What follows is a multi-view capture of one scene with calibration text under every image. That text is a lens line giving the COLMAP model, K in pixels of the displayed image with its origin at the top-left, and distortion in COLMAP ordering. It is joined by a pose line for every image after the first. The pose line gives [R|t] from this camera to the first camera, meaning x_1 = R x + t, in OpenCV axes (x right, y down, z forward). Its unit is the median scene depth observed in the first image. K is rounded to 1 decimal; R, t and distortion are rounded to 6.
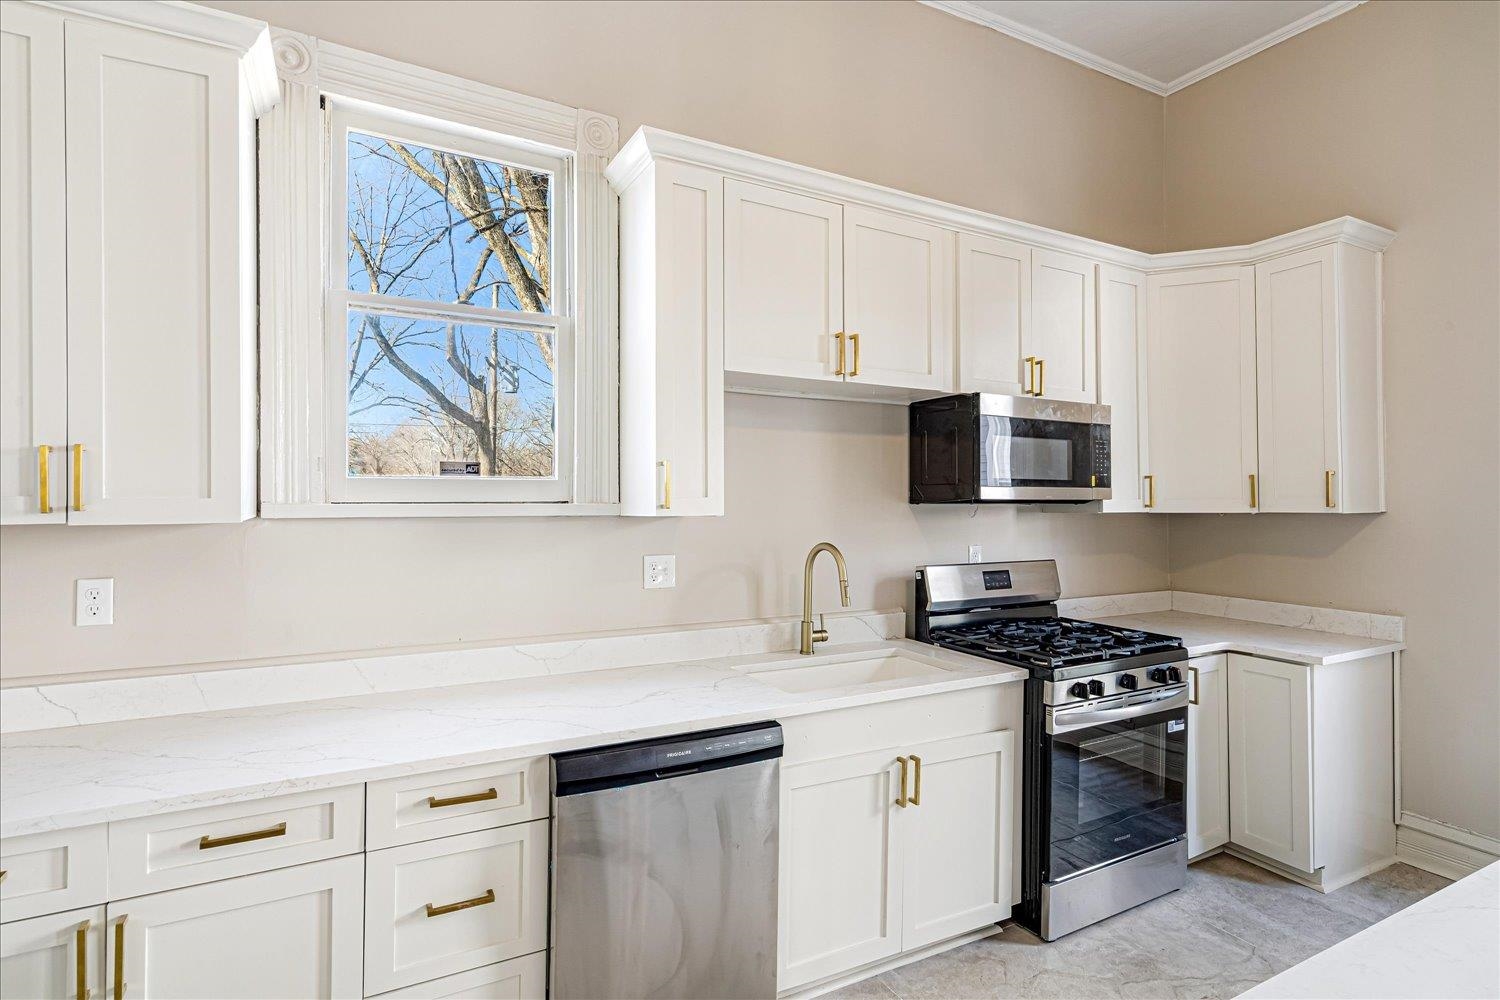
lens RADIAL K [[737.6, 0, 720.8], [0, 737.6, 489.8], [0, 0, 1]] dist [0.002834, 0.000555]
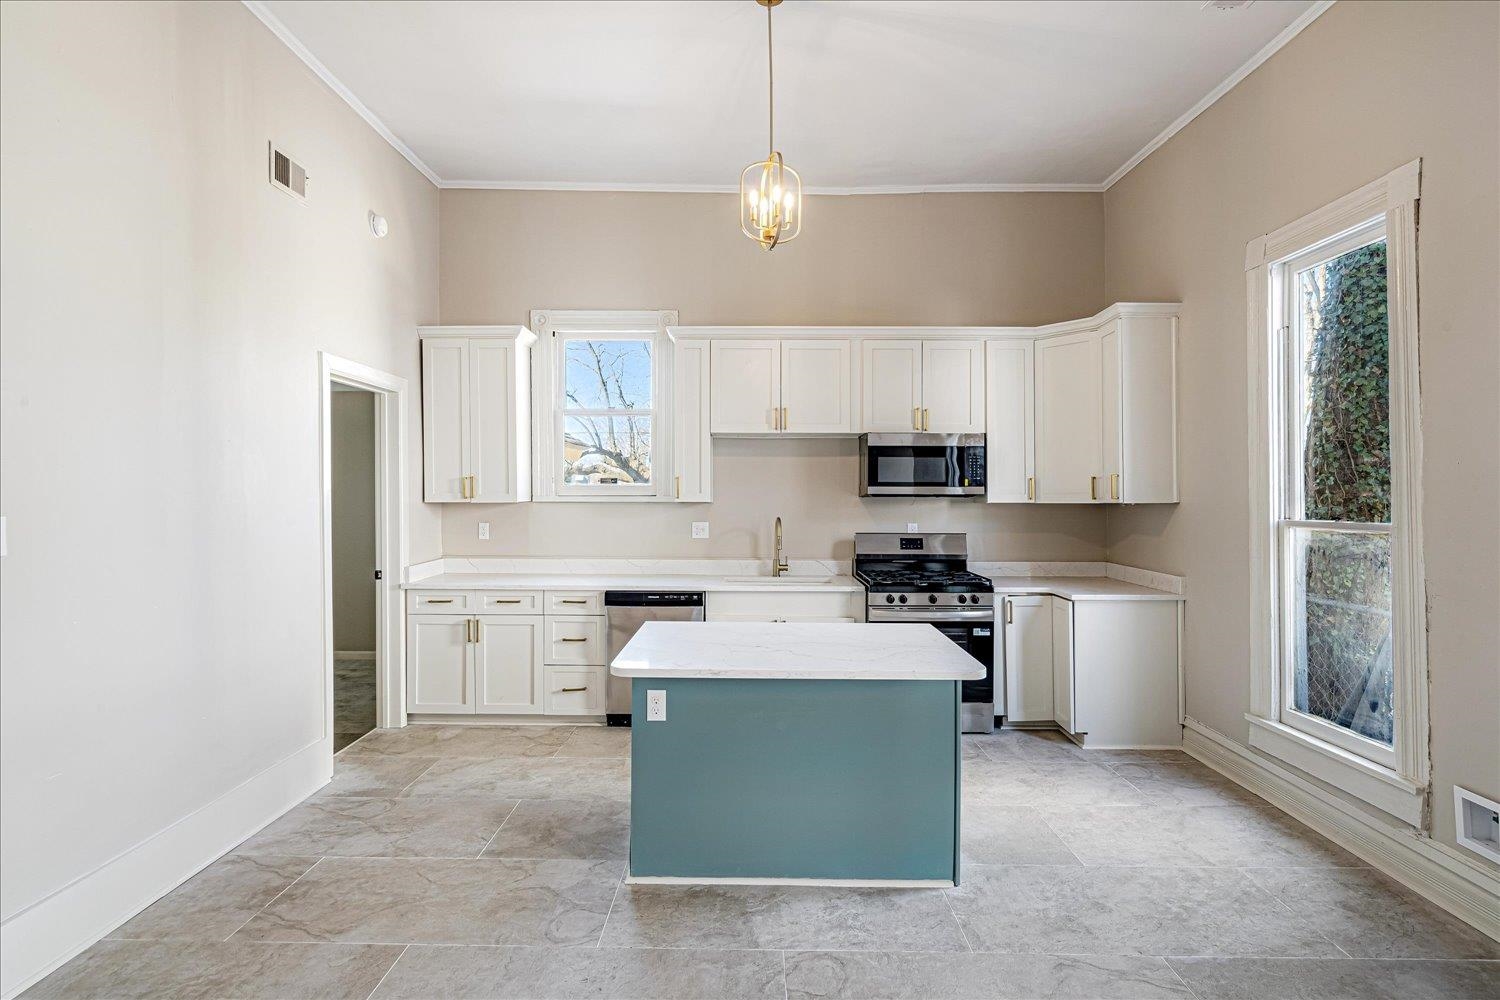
lens RADIAL K [[737.6, 0, 720.8], [0, 737.6, 489.8], [0, 0, 1]] dist [0.002834, 0.000555]
pose [[0.877613, -0.004259, -0.479350, 0.897836], [0.006286, 0.999977, 0.002624, -0.004207], [0.479328, -0.005316, 0.877620, -0.715934]]
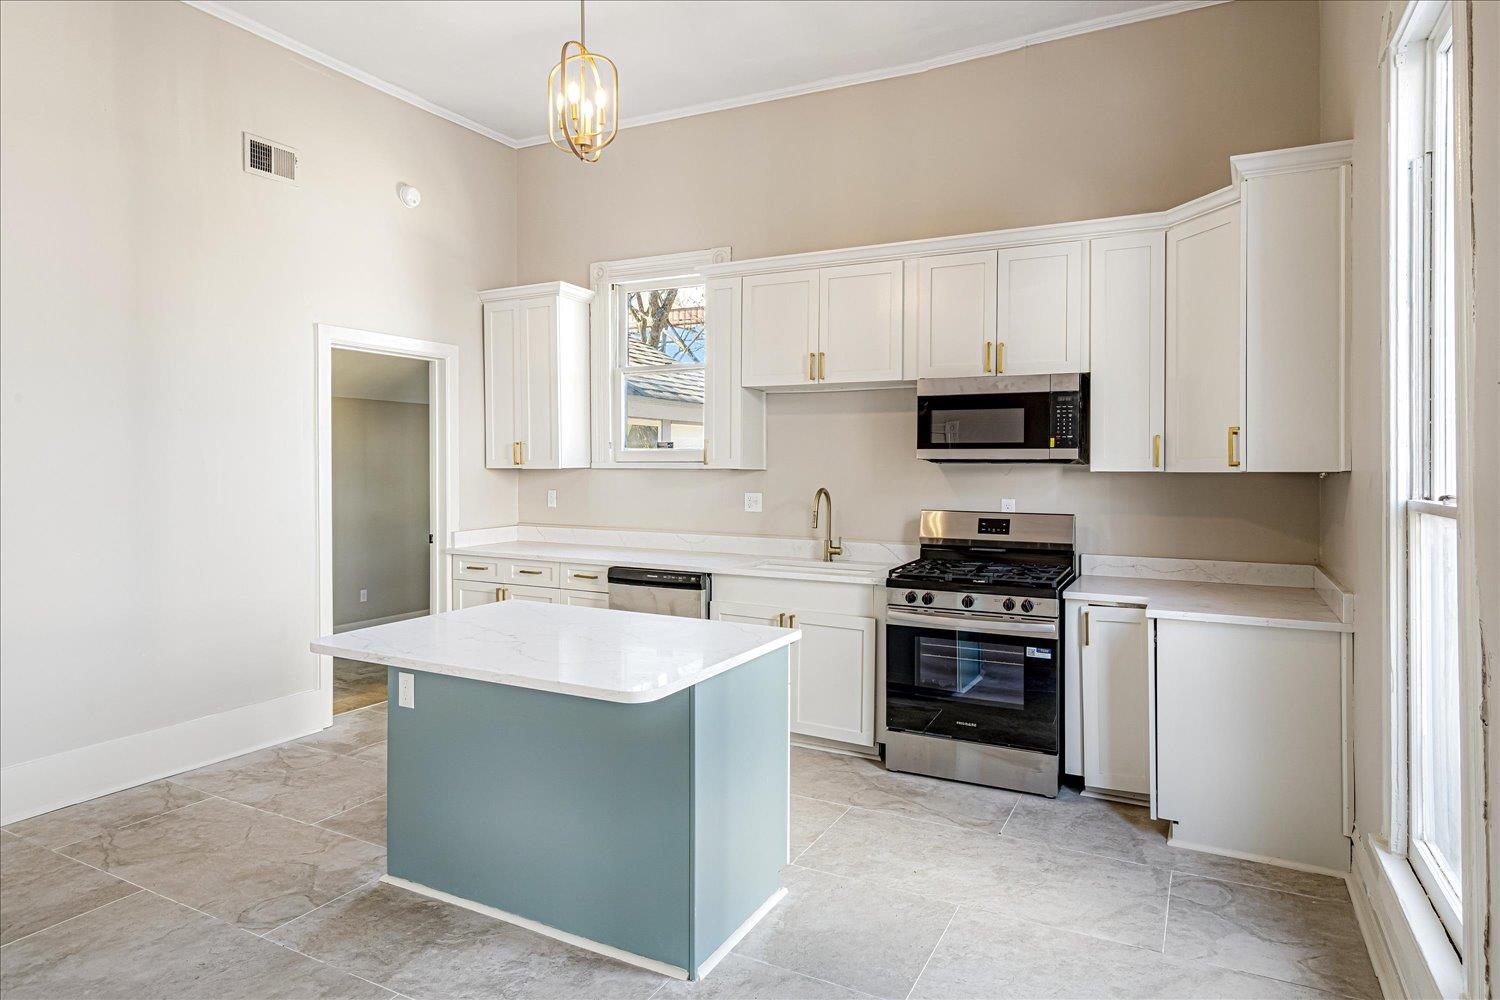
lens RADIAL K [[820.4, 0, 748.8], [0, 820.4, 466.7], [0, 0, 1]] dist [0.006622, -0.000527]
pose [[0.587242, 0.000715, -0.809411, 1.398189], [0.007478, 0.999952, 0.006309, 0.015382], [0.809377, -0.009758, 0.587208, -0.124428]]
